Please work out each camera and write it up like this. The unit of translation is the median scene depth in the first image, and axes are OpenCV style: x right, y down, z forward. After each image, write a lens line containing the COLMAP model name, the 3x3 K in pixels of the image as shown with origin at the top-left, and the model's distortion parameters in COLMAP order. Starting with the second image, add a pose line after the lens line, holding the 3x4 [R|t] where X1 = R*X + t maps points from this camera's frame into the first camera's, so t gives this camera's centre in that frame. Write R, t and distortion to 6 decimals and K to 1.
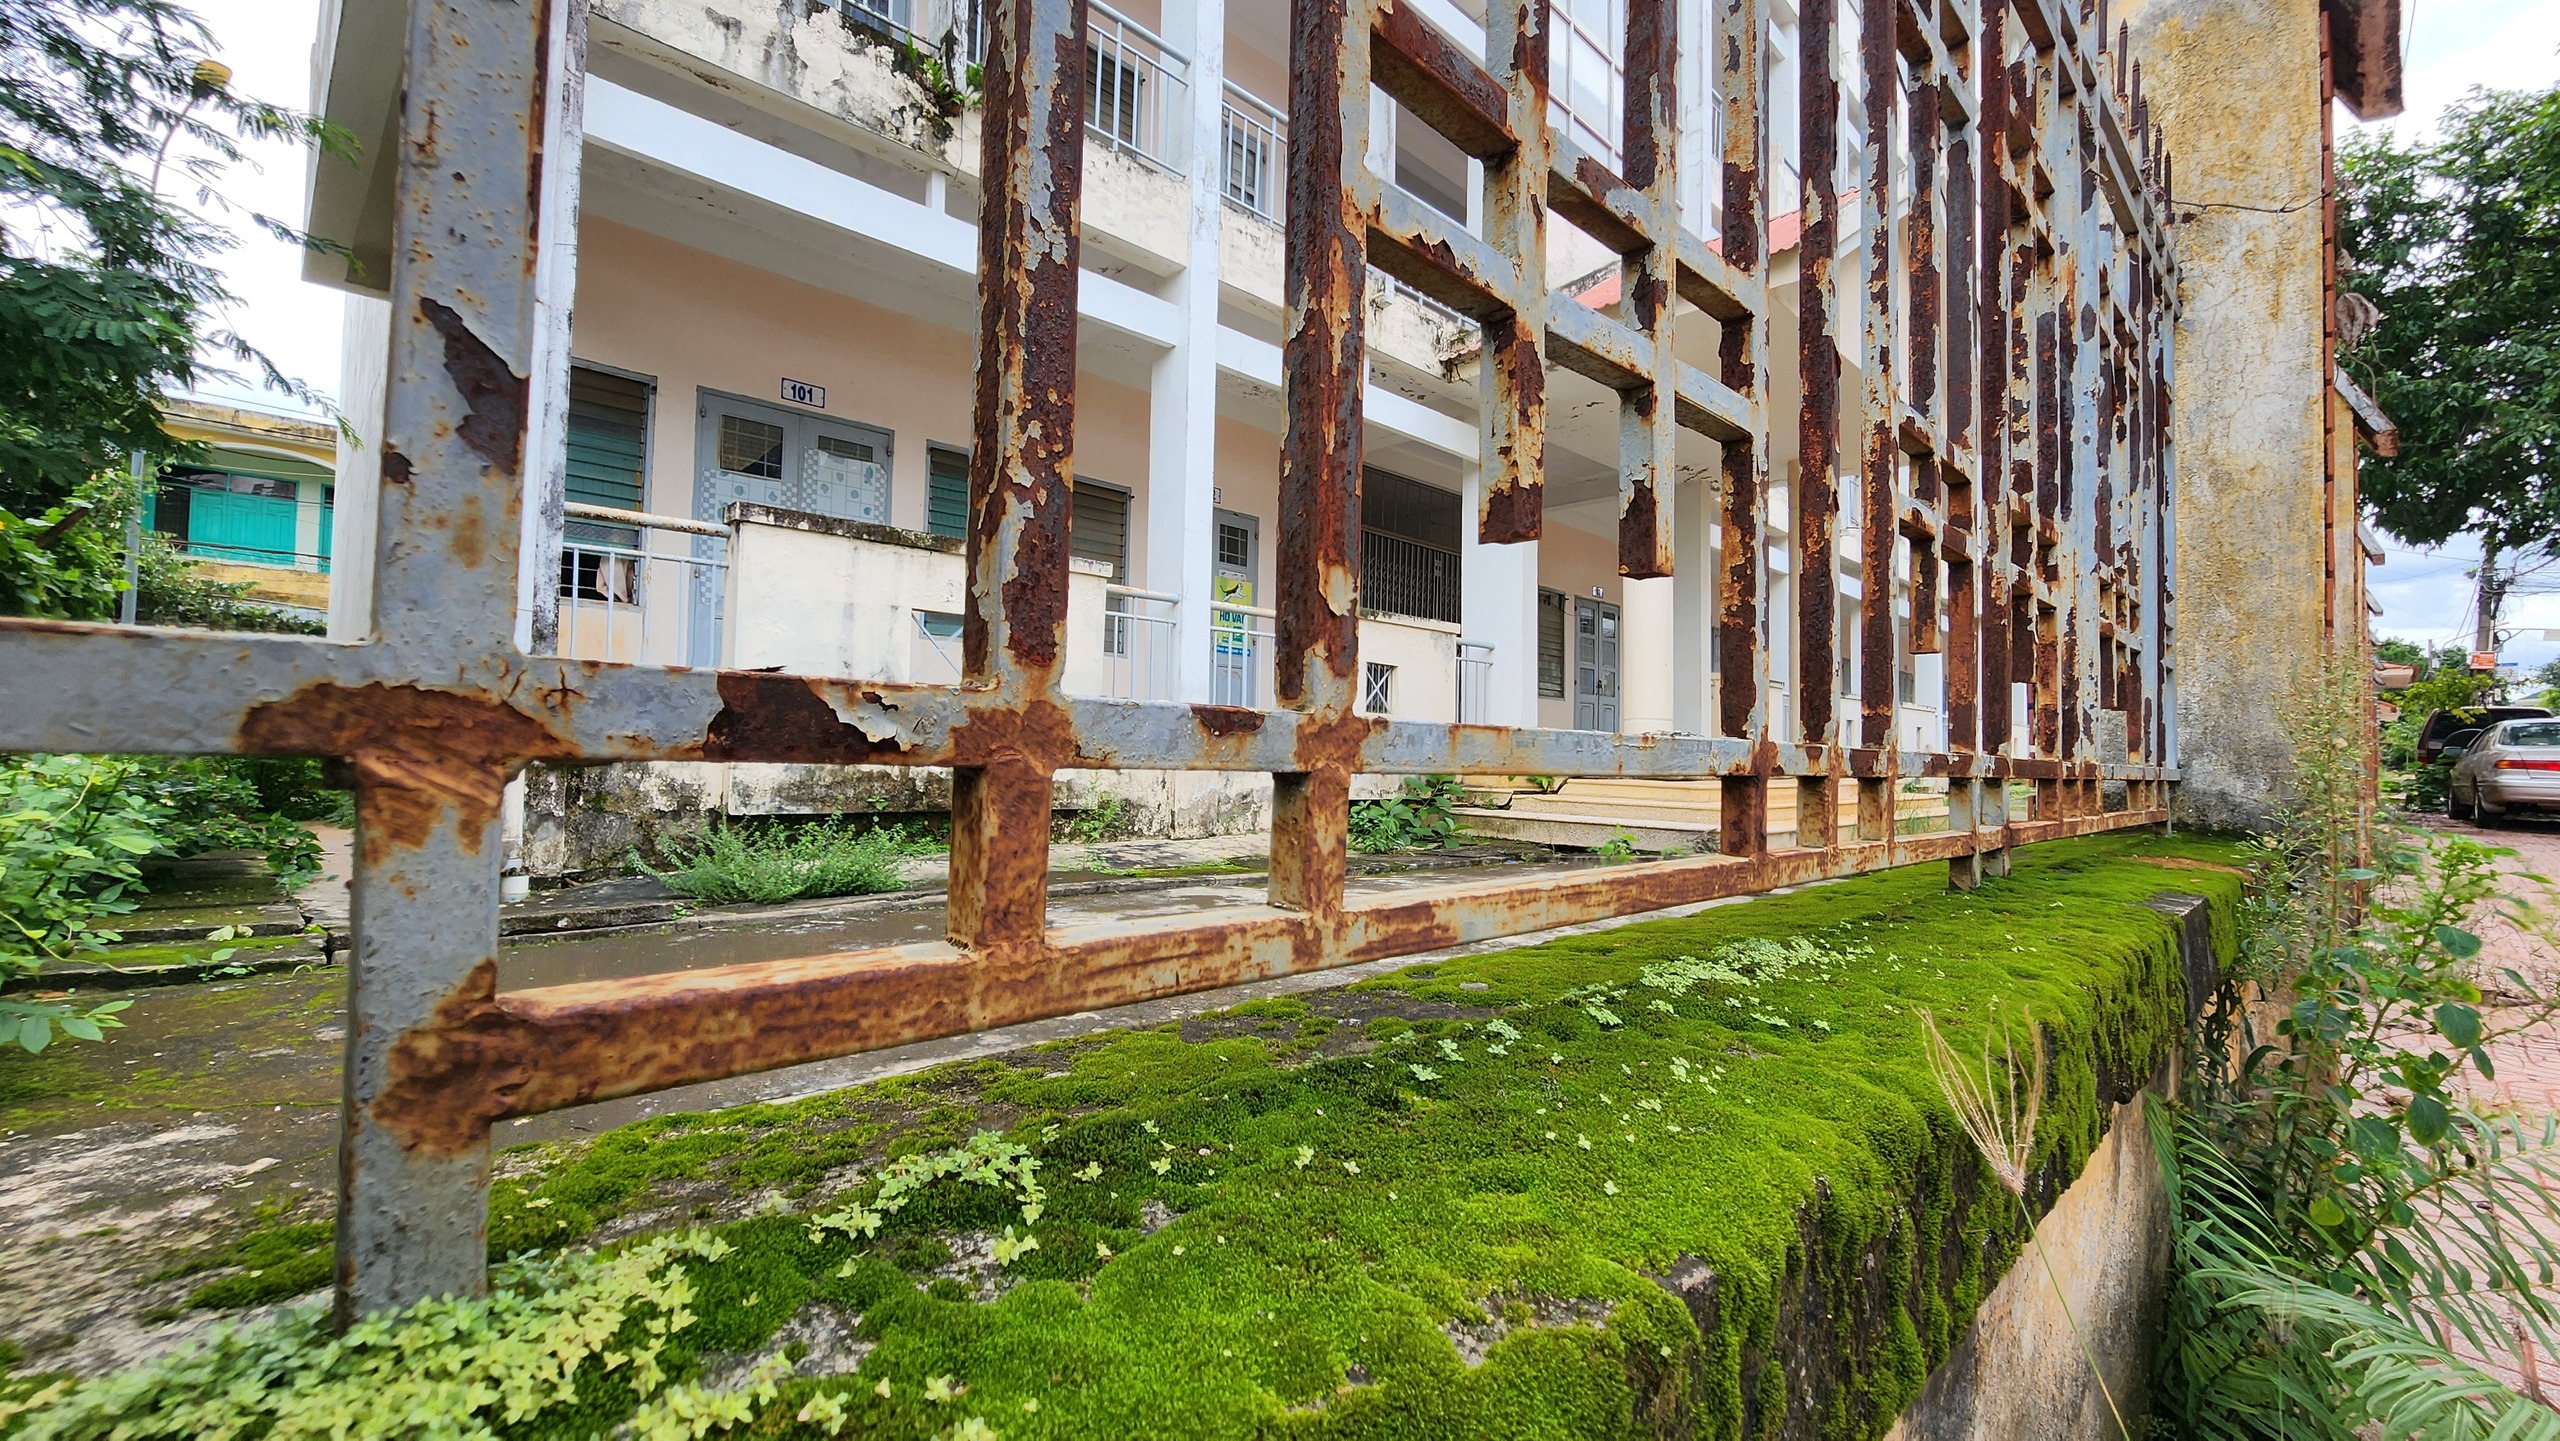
lens RADIAL K [[1055.3, 0, 1280.0], [0, 1055.3, 720.5], [0, 0, 1]] dist [-0.000183, -0.000391]
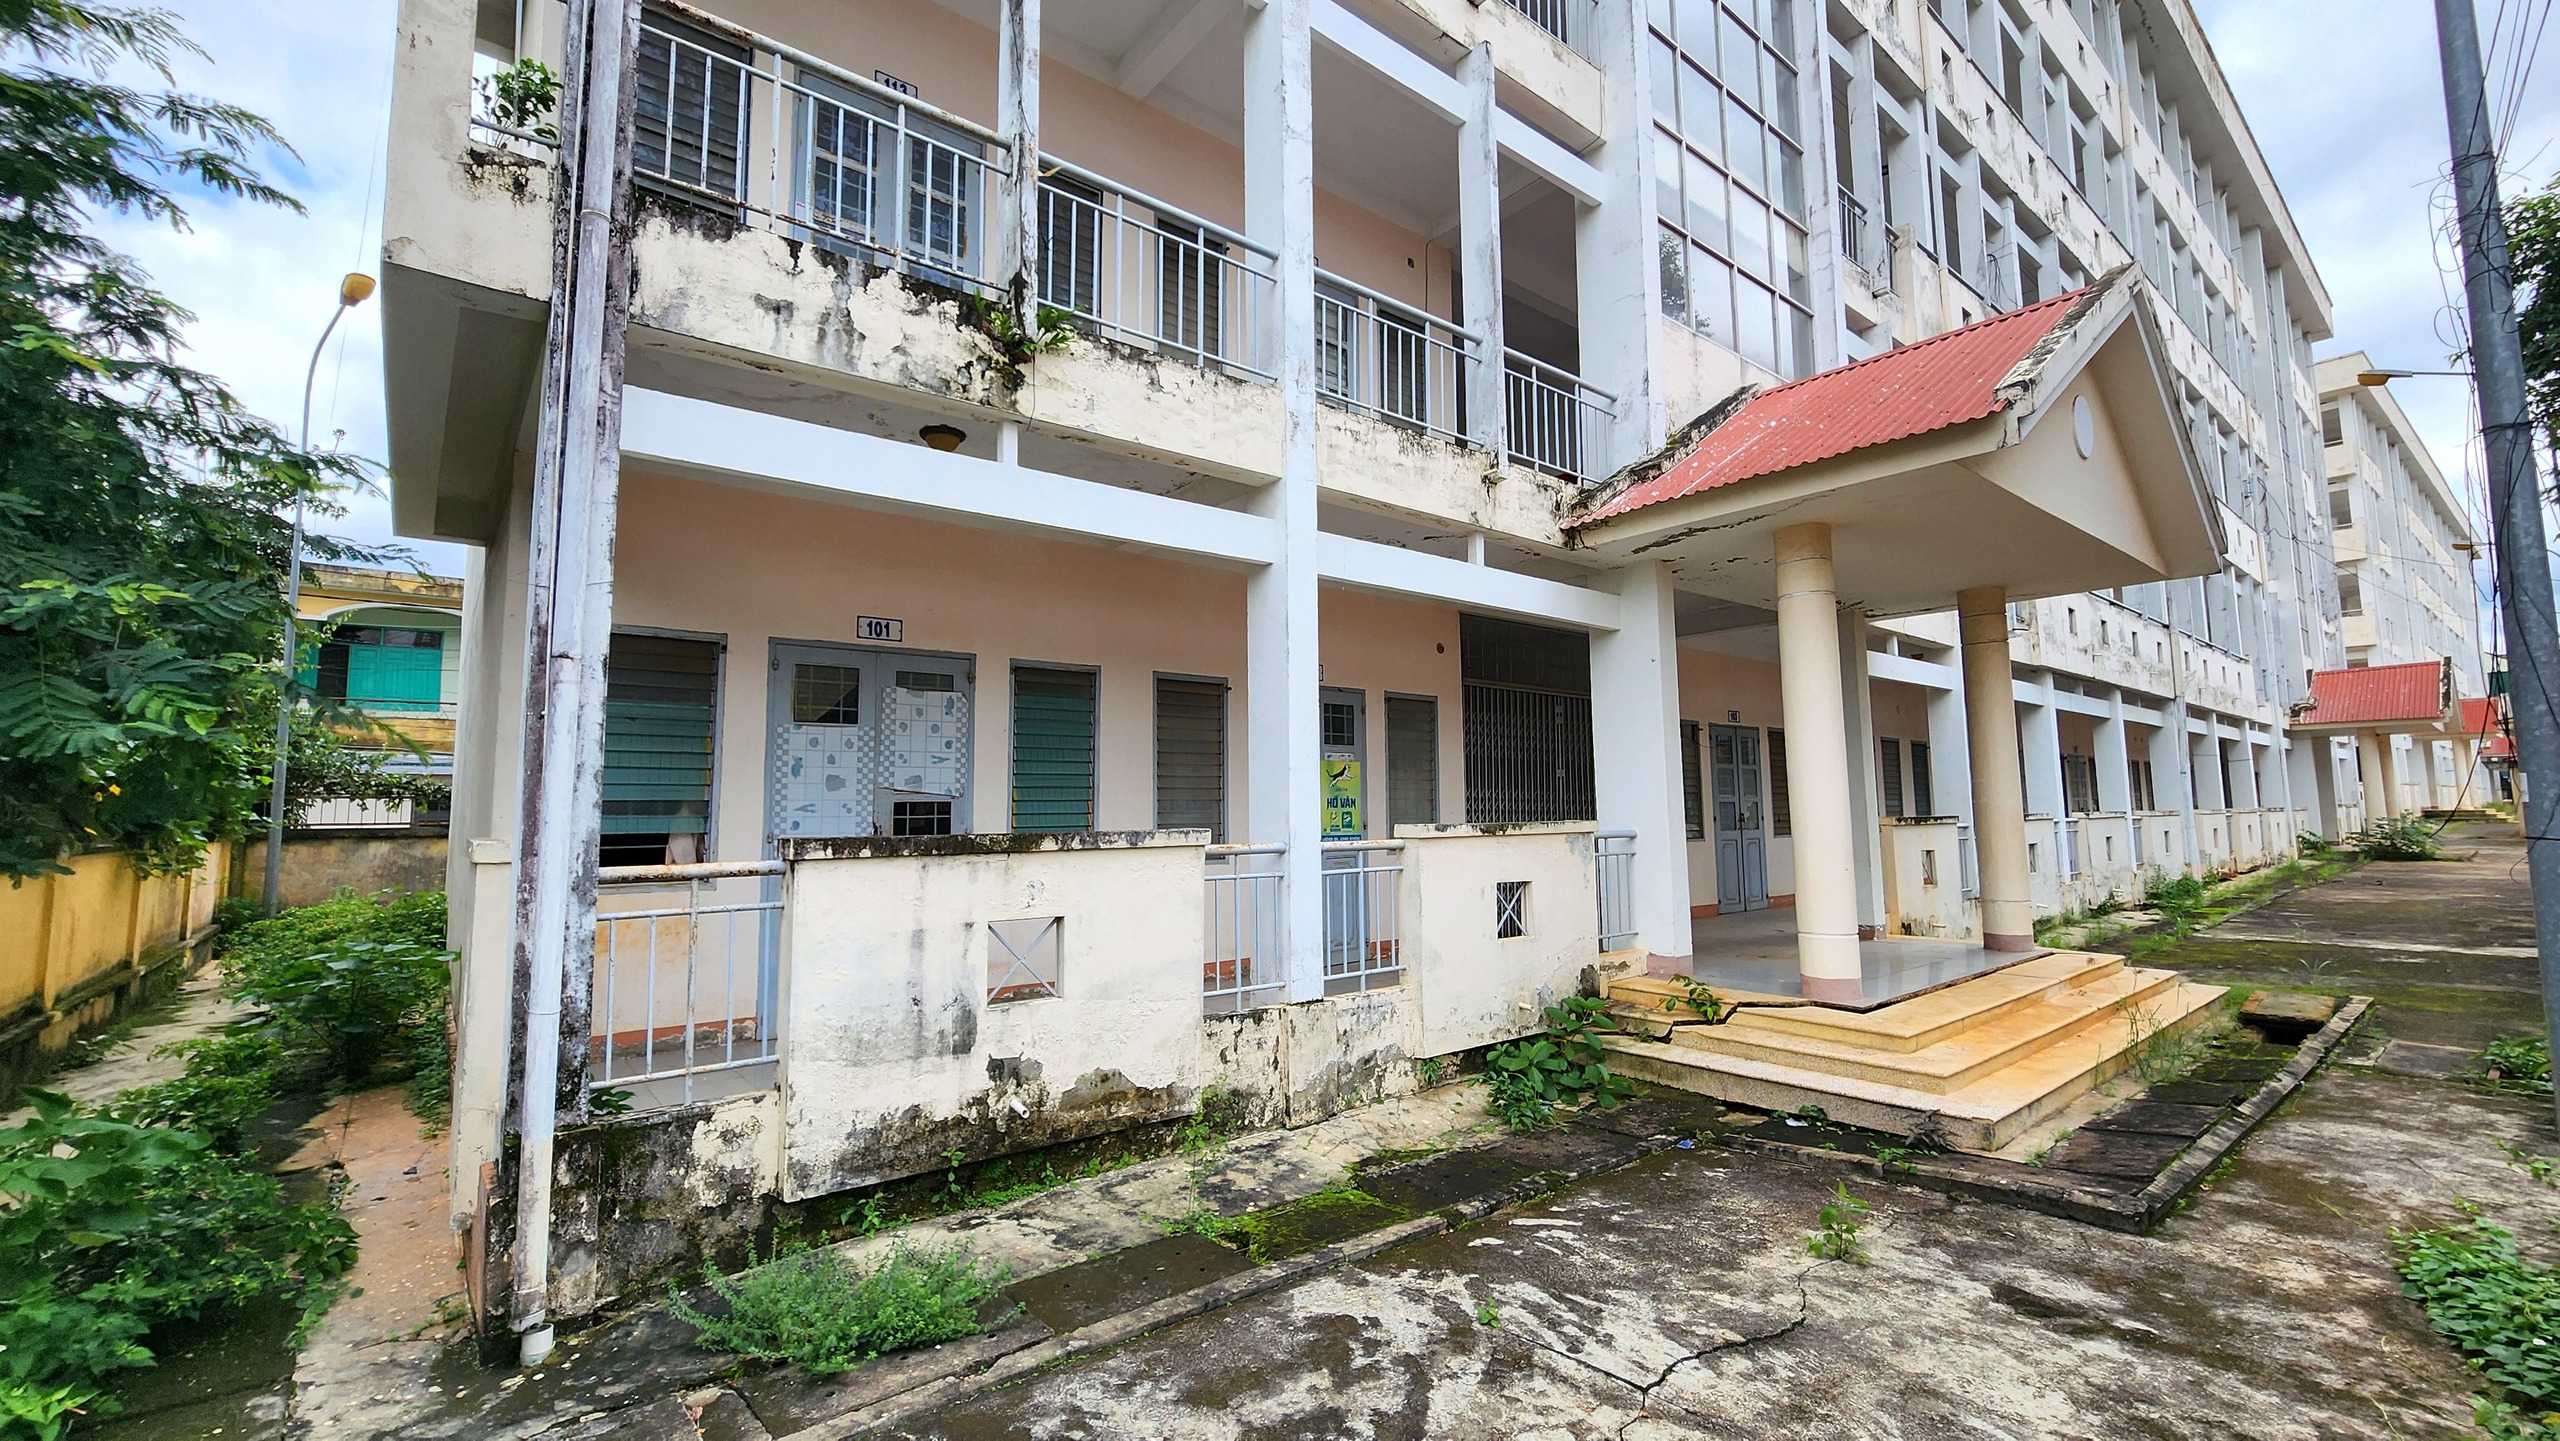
lens RADIAL K [[1055.3, 0, 1280.0], [0, 1055.3, 720.5], [0, 0, 1]] dist [-0.000183, -0.000391]
pose [[0.995019, -0.037861, -0.092216, -0.017218], [0.033009, 0.998018, -0.053586, -0.208975], [0.094062, 0.050275, 0.994296, 0.129700]]
